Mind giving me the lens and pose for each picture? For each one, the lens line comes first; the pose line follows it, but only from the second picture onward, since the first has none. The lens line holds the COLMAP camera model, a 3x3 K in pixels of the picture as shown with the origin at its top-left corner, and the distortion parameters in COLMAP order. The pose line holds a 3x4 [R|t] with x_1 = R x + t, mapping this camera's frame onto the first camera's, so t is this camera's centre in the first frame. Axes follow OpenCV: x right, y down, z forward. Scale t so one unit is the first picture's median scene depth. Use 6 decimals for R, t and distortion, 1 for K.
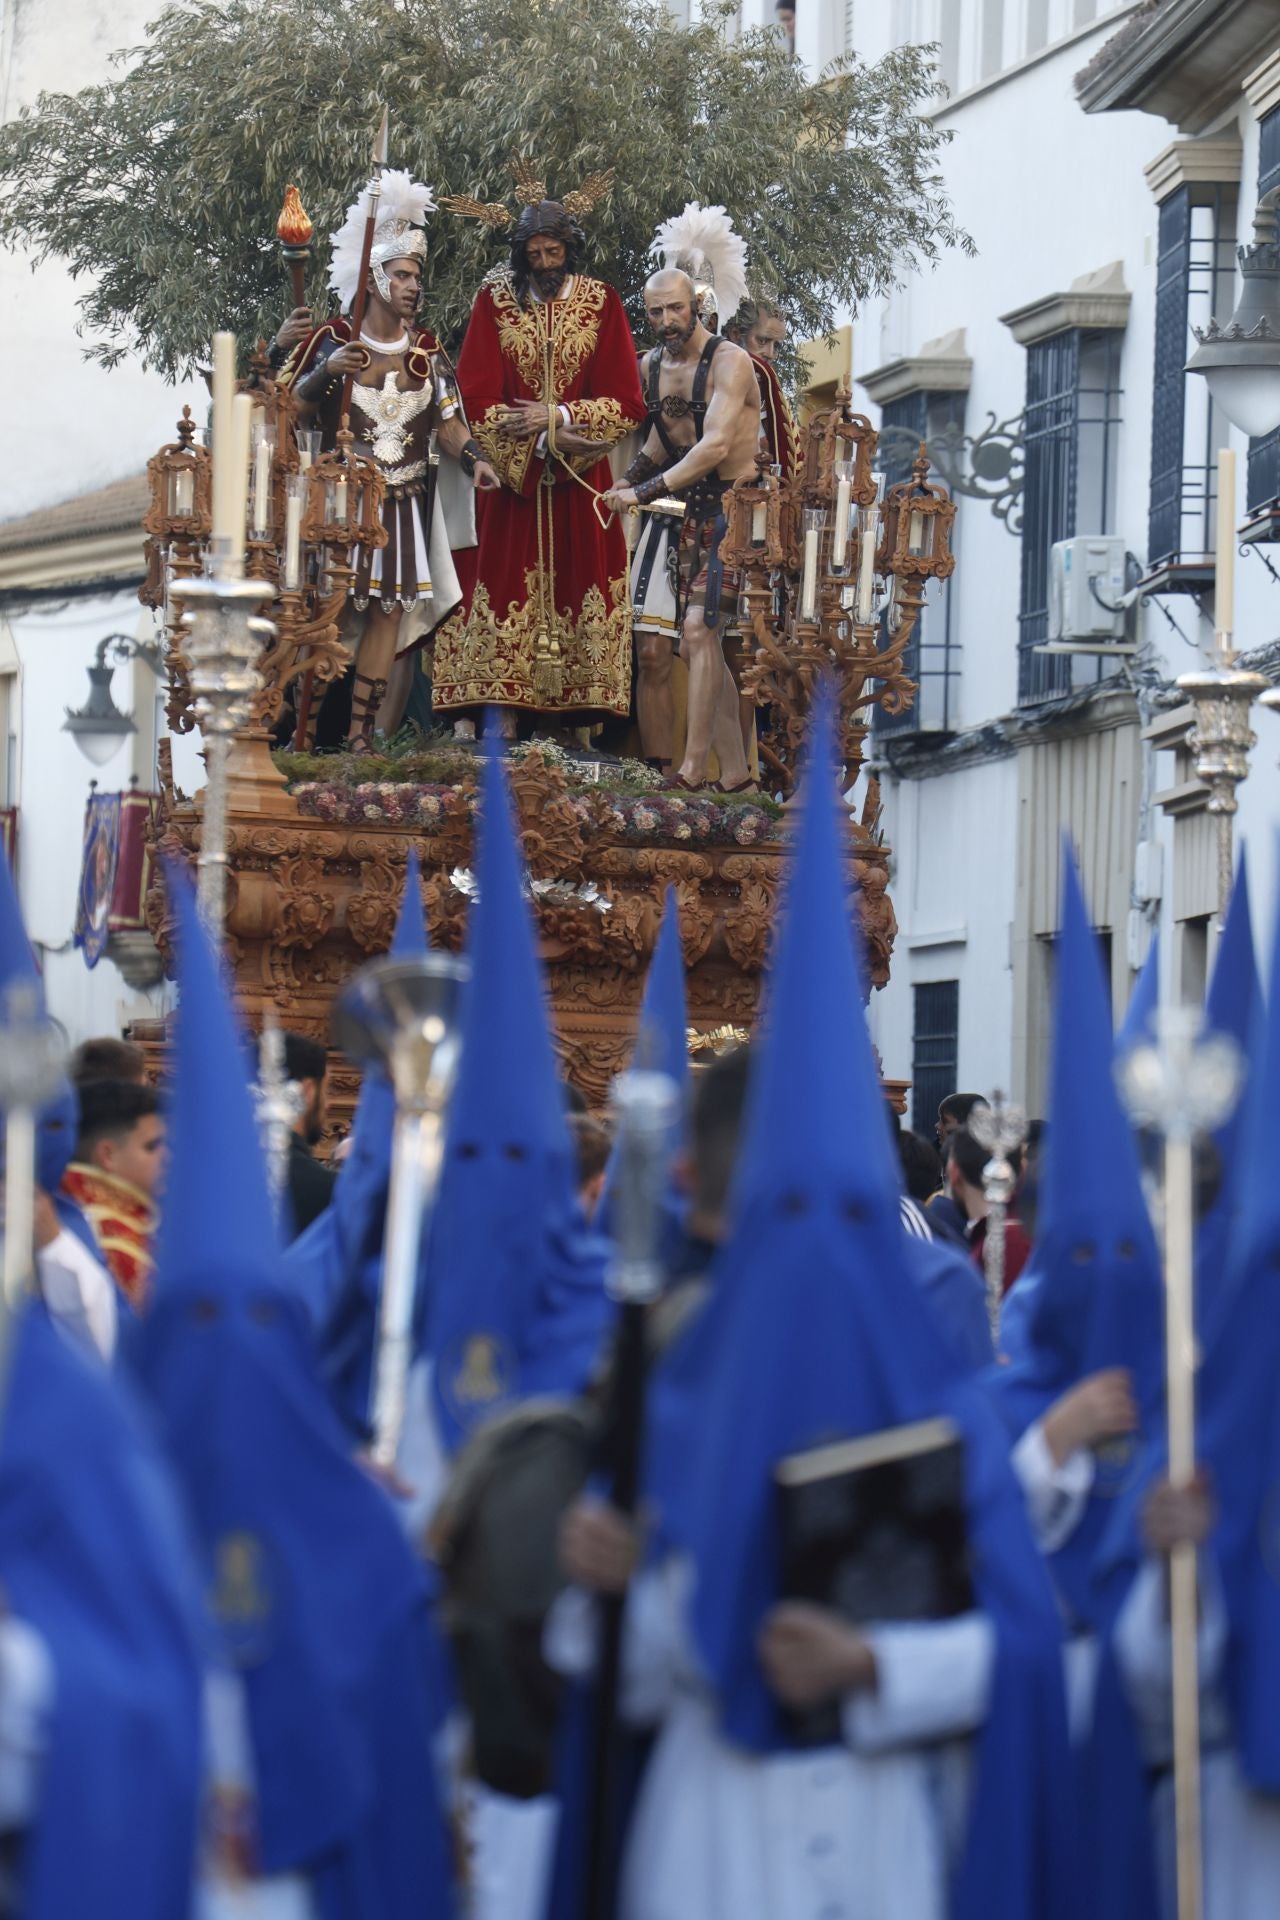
lens RADIAL K [[8705.7, 0, 640.0], [0, 8705.7, 960.0], [0, 0, 1]] dist [1.598227, 4.789509]
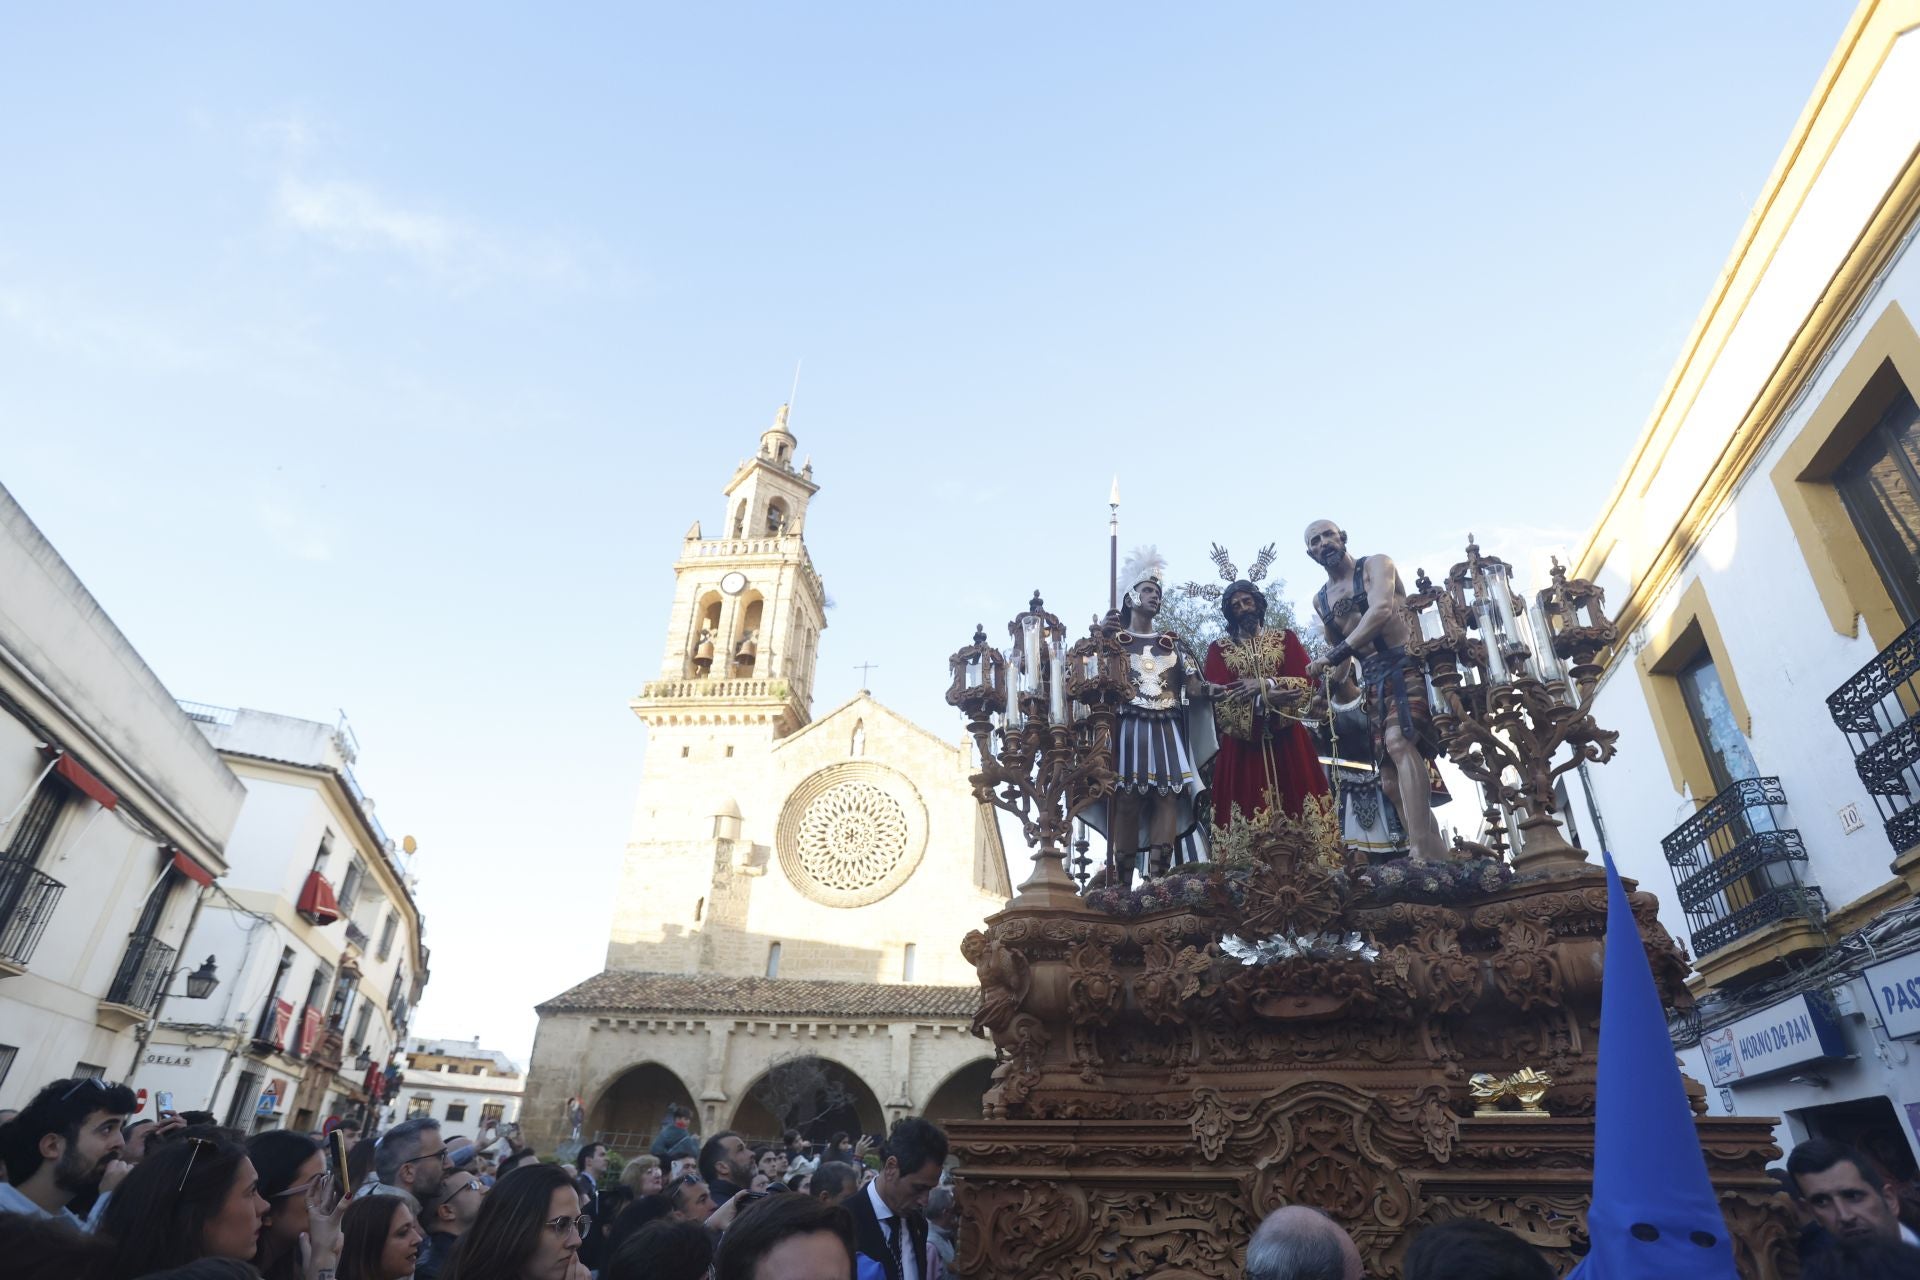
lens RADIAL K [[1008.4, 0, 967.3], [0, 1008.4, 652.5], [0, 0, 1]] dist [-0.074144, 0.044982]
pose [[0.947916, -0.176492, -0.265153, -0.011879], [0.033751, 0.883419, -0.467367, 0.015468], [0.316728, 0.434075, 0.843364, 0.852471]]
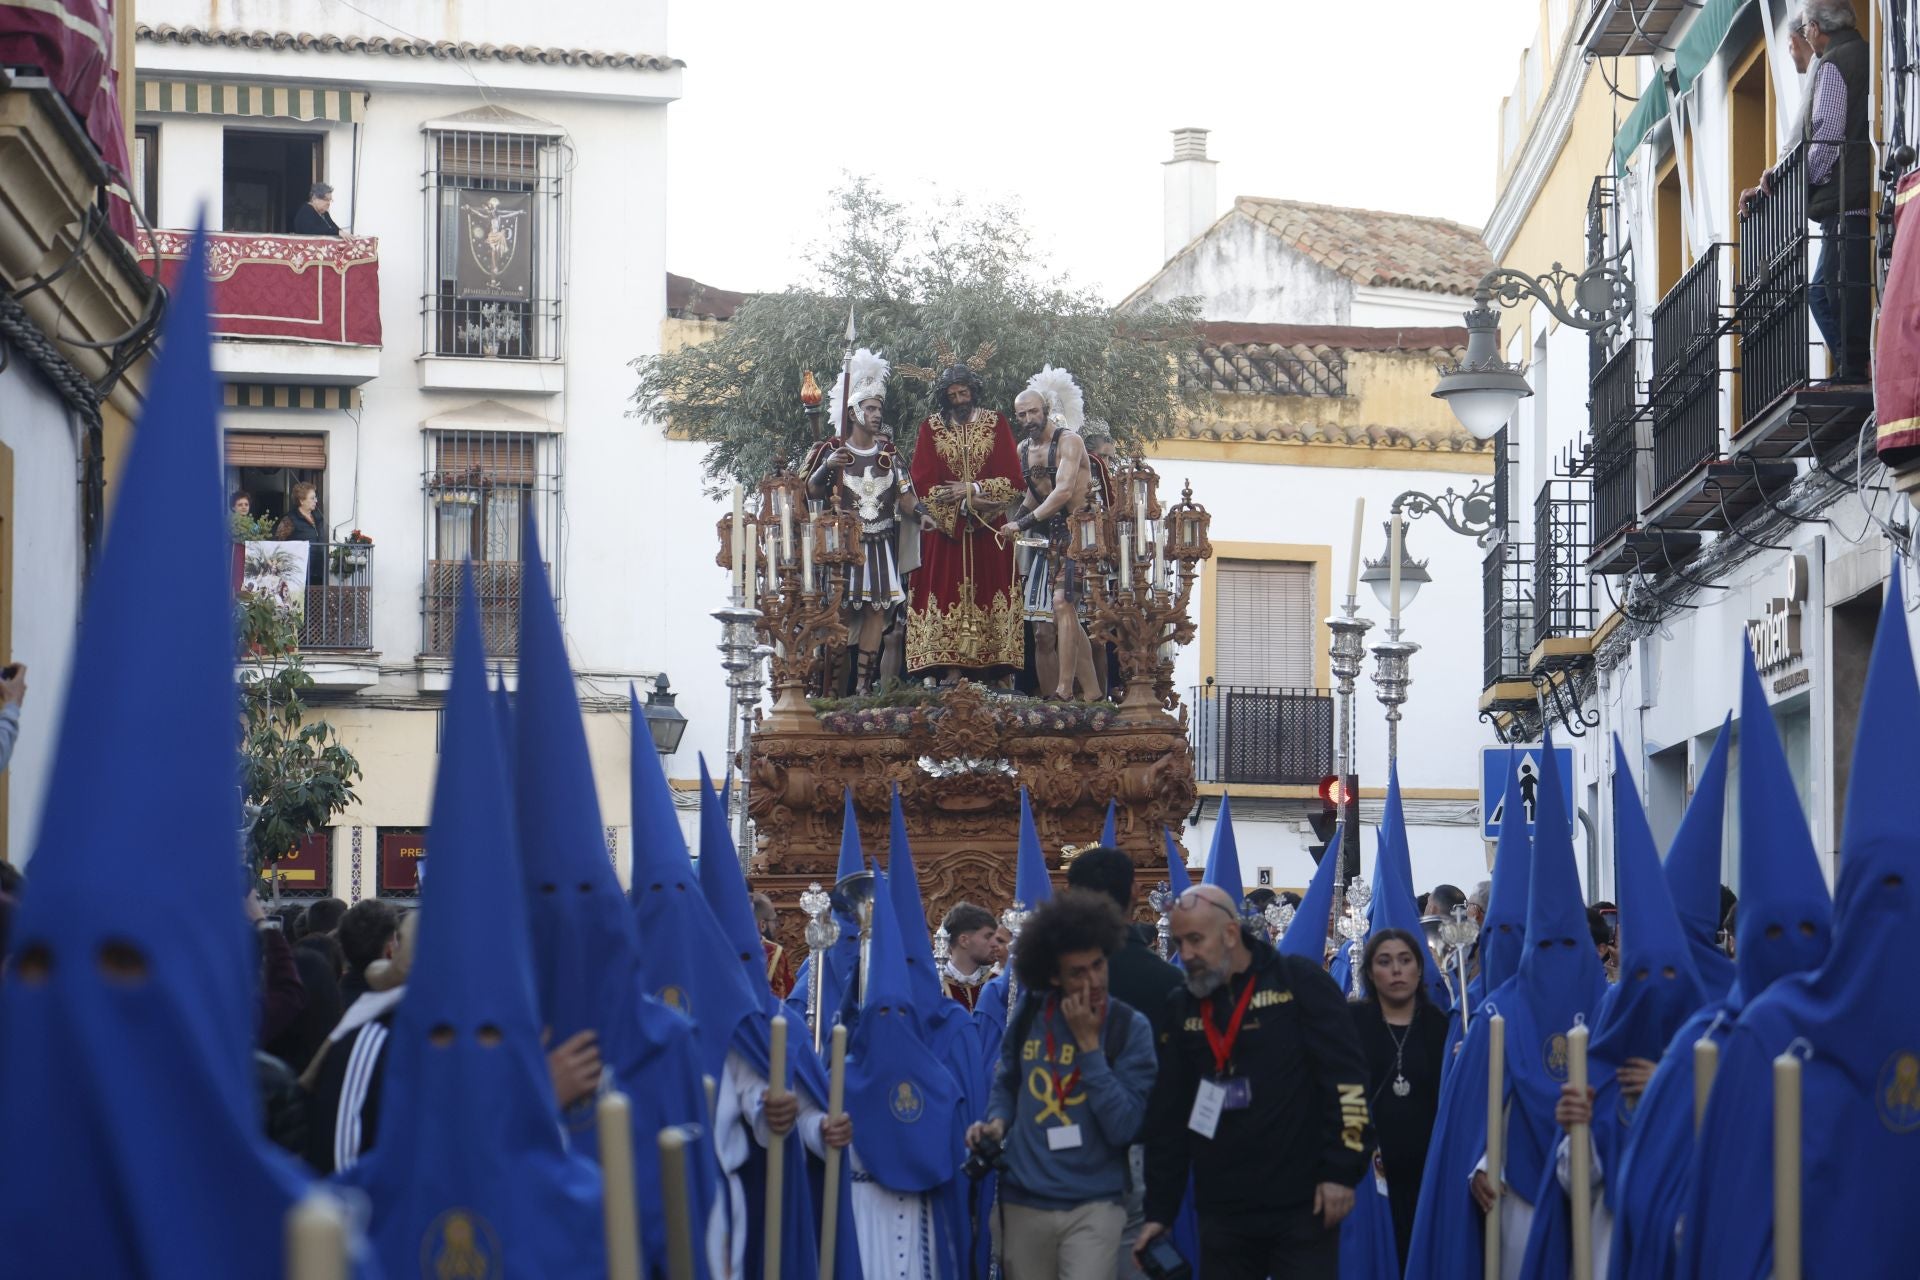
lens RADIAL K [[4369.7, 0, 960.0], [0, 4369.7, 640.0], [0, 0, 1]] dist [0.240601, 7.731725]
pose [[0.996729, -0.070313, -0.039854, 0.019817], [0.067128, 0.994822, -0.076311, 0.030028], [0.045013, 0.073386, 0.996287, 0.183842]]
